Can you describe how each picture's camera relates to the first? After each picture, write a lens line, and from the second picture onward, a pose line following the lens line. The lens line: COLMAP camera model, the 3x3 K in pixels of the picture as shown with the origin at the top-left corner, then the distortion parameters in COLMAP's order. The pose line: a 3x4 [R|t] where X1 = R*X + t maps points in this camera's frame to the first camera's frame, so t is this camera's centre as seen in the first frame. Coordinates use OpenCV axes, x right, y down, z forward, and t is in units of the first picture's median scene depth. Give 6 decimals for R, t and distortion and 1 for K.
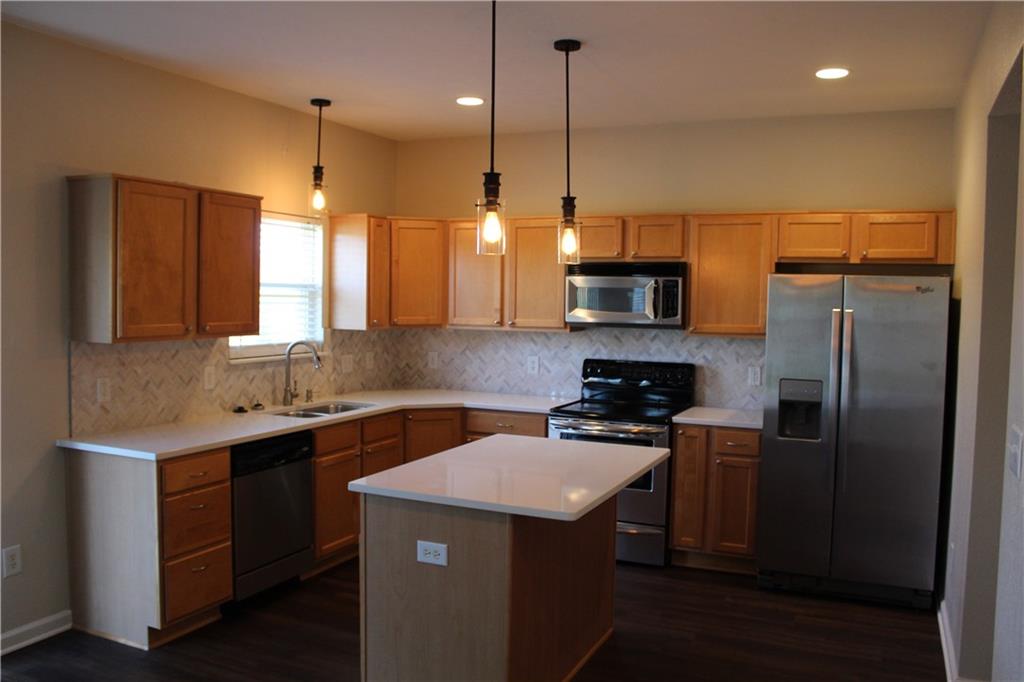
lens RADIAL K [[873.0, 0, 511.6], [0, 873.0, 342.1], [0, 0, 1]] dist [-0.153555, 0.090293]
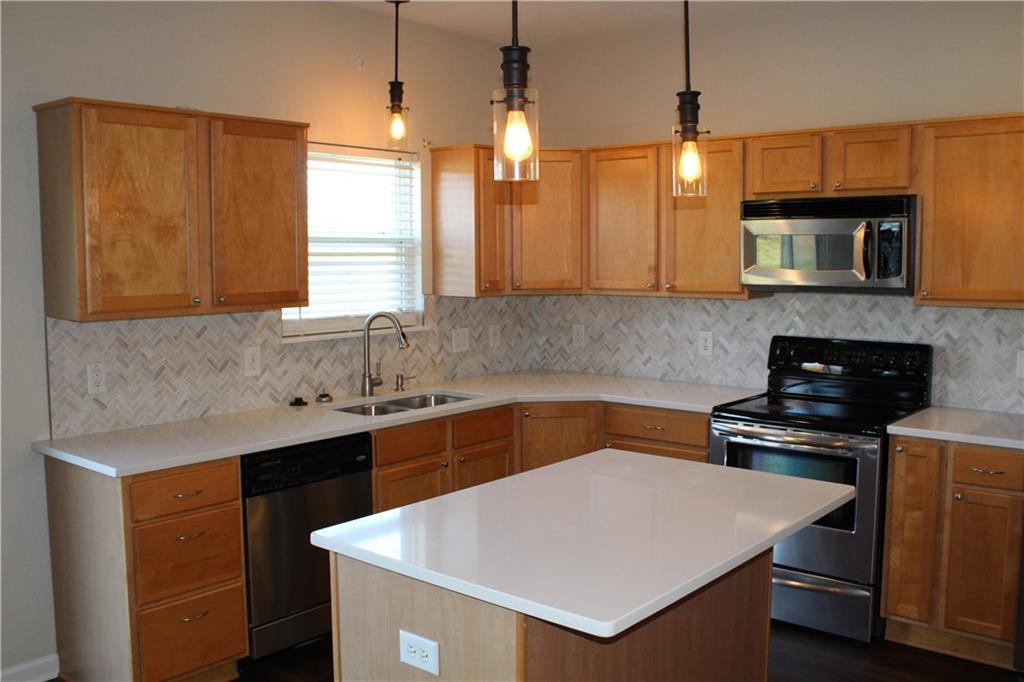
lens RADIAL K [[953.9, 0, 513.4], [0, 953.9, 343.2], [0, 0, 1]] dist [-0.099999, 0.000000]
pose [[0.962202, 0.007146, -0.272244, 0.102188], [0.004158, 0.999154, 0.040922, -0.008408], [0.272306, -0.040507, 0.961358, 0.221006]]
